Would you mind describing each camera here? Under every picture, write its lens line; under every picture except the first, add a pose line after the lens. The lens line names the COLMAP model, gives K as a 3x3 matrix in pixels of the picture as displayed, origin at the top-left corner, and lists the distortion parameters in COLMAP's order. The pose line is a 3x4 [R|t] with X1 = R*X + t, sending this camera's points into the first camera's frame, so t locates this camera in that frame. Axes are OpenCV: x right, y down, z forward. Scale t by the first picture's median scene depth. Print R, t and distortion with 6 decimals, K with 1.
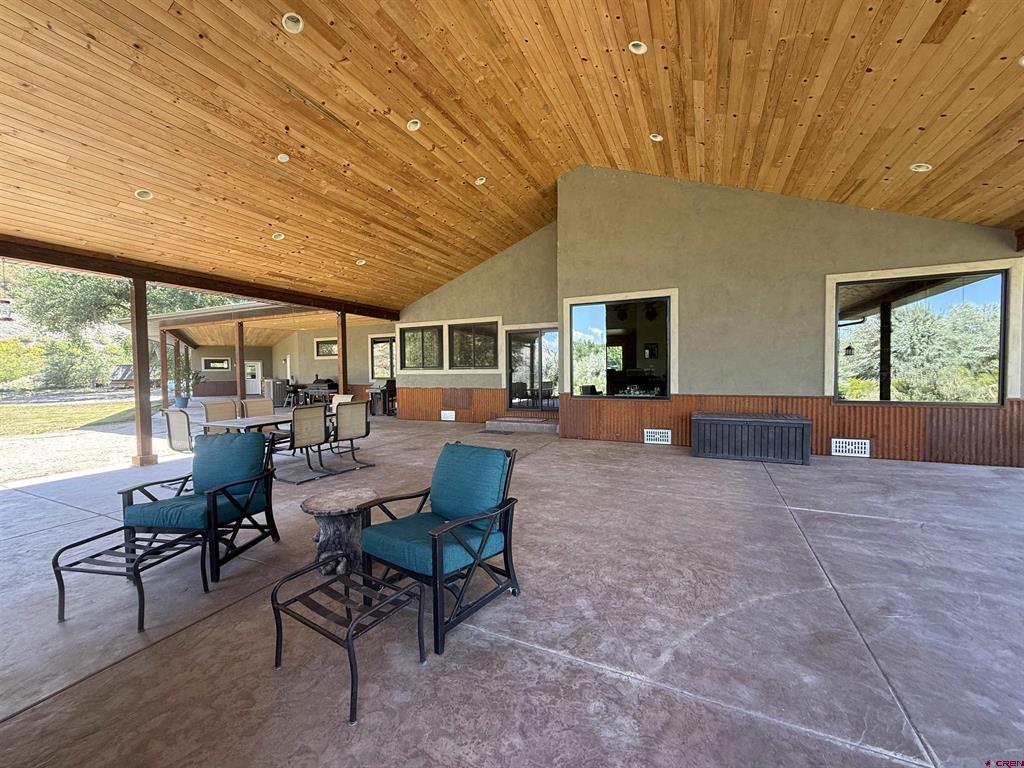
lens RADIAL K [[410.7, 0, 512.4], [0, 410.7, 383.5], [0, 0, 1]] dist [0.001313, 0.000003]
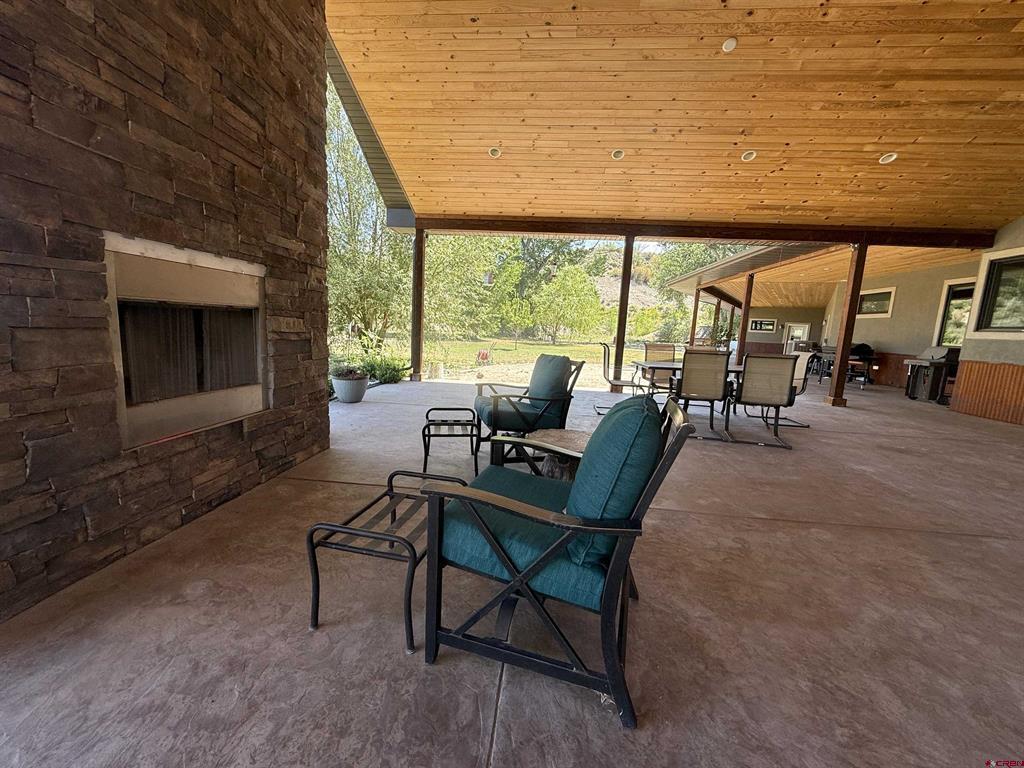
lens RADIAL K [[410.7, 0, 508.9], [0, 410.7, 384.4], [0, 0, 1]] dist [0.001313, 0.000003]
pose [[0.327152, 0.158977, -0.931503, 0.117751], [-0.085139, 0.986697, 0.138495, 0.027023], [0.941129, 0.033998, 0.336335, 0.241144]]
